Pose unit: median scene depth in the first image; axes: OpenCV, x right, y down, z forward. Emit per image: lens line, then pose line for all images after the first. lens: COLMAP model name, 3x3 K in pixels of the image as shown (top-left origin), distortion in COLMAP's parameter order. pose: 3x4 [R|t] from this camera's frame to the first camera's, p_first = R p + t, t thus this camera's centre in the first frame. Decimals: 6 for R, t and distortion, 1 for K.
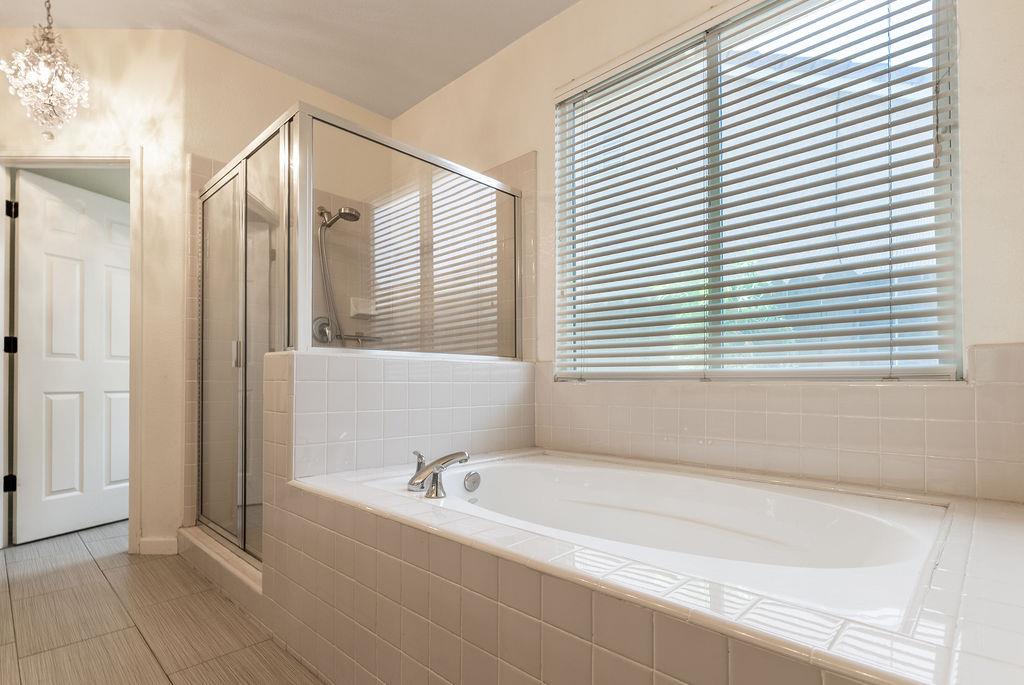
lens RADIAL K [[495.6, 0, 516.0], [0, 495.6, 387.8], [0, 0, 1]] dist [0.003061, -0.000446]
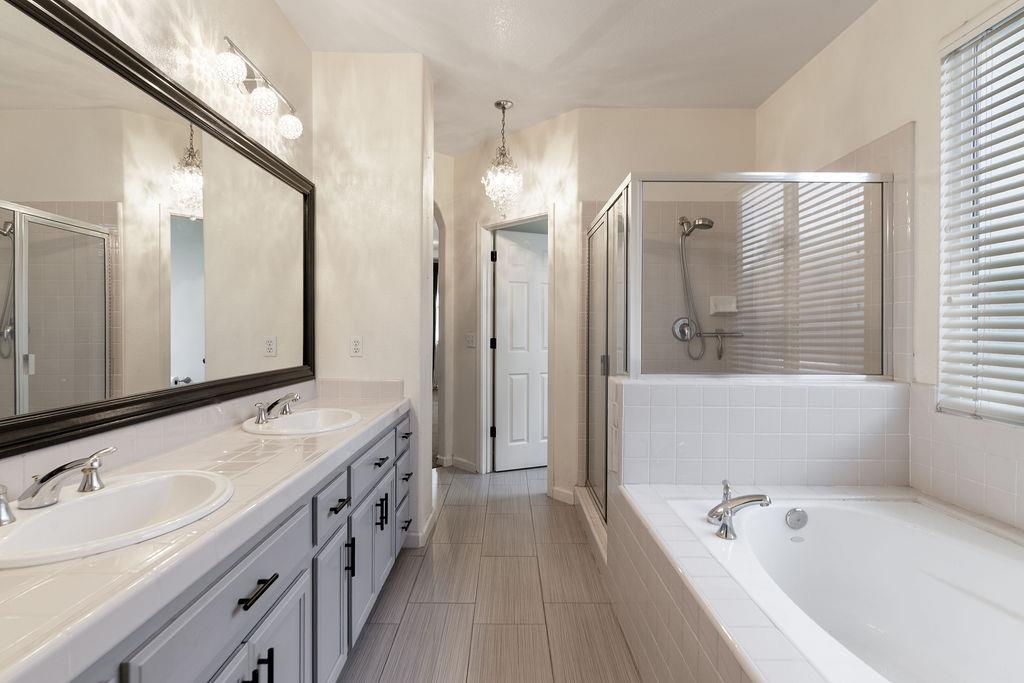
lens RADIAL K [[491.0, 0, 512.0], [0, 491.0, 341.5], [0, 0, 1]] dist [0.002847, 0.000317]
pose [[0.689103, 0.006349, -0.724636, 0.157744], [0.001357, 0.999949, 0.010051, -0.117334], [0.724662, -0.007909, 0.689059, -0.027524]]
